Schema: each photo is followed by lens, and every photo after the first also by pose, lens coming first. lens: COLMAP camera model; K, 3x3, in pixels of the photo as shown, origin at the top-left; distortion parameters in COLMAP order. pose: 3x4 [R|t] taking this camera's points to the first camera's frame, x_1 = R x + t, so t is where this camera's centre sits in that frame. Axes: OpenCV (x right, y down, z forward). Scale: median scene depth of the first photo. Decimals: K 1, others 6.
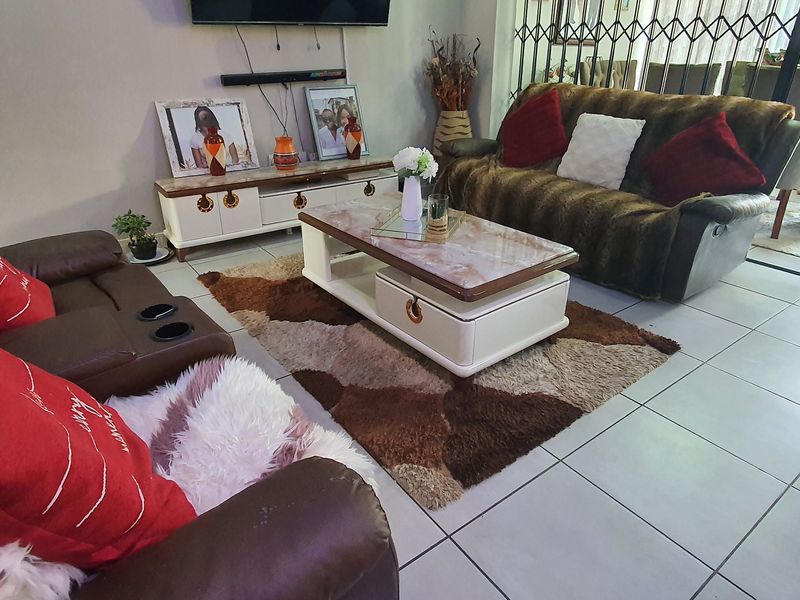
lens RADIAL K [[508.6, 0, 400.0], [0, 508.6, 300.0], [0, 0, 1]] dist [0.000928, 0.001529]
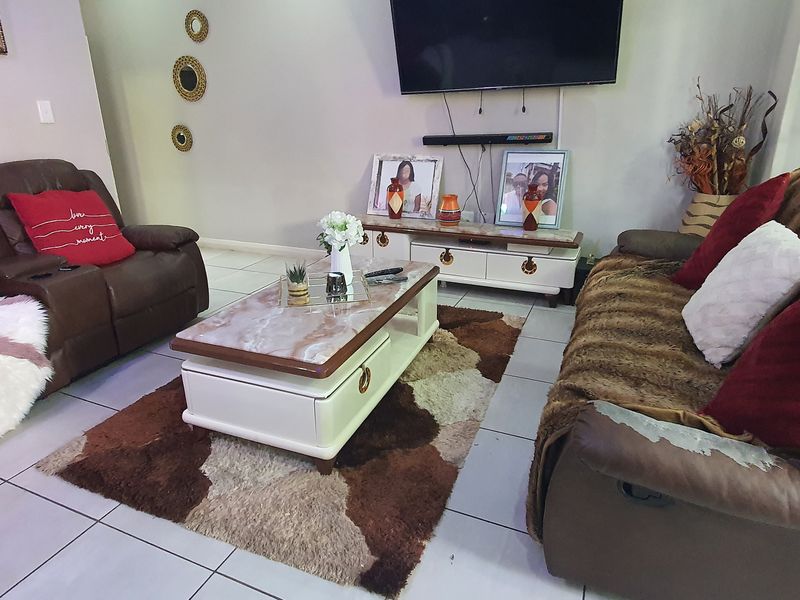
lens RADIAL K [[508.6, 0, 400.0], [0, 508.6, 300.0], [0, 0, 1]] dist [0.000928, 0.001529]
pose [[0.494529, 0.292644, -0.818414, 0.616791], [-0.367765, 0.923621, 0.108040, -0.193320], [0.787522, 0.247555, 0.564381, 0.381987]]
